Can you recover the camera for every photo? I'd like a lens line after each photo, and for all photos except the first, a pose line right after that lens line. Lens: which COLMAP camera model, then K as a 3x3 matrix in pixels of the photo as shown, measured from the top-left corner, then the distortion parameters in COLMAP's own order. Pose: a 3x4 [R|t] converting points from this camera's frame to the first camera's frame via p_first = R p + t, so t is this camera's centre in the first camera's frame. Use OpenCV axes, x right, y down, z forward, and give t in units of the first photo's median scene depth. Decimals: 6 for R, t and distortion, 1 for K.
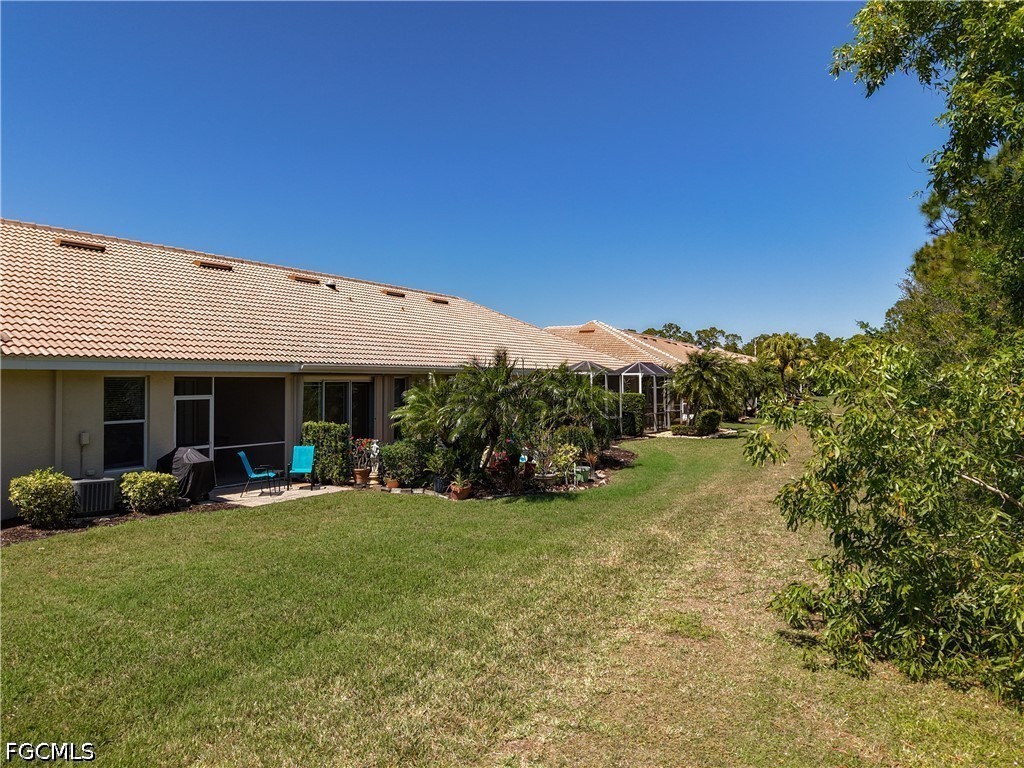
lens RADIAL K [[726.6, 0, 512.0], [0, 726.6, 384.0], [0, 0, 1]] dist [0.001255, 0.000040]
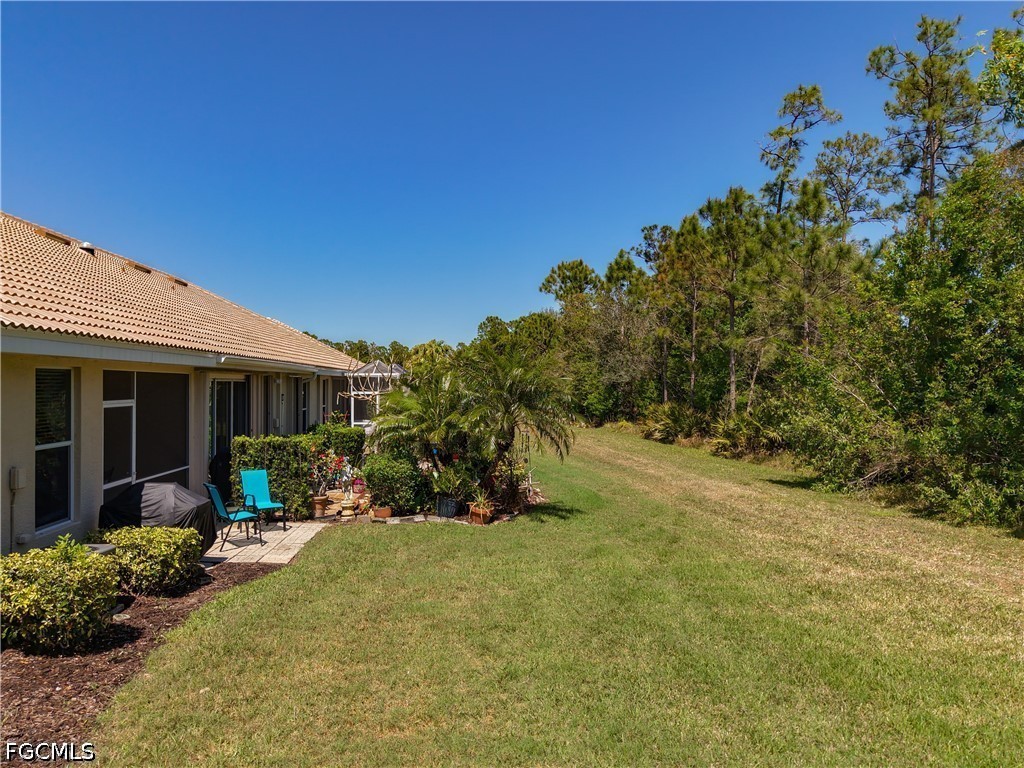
lens RADIAL K [[716.1, 0, 512.0], [0, 716.1, 384.0], [0, 0, 1]] dist [-0.034205, -0.000266]
pose [[0.828166, 0.011807, 0.560358, -0.489140], [-0.009122, 0.999930, -0.007587, 0.003170], [-0.560408, 0.001172, 0.828216, 0.284039]]
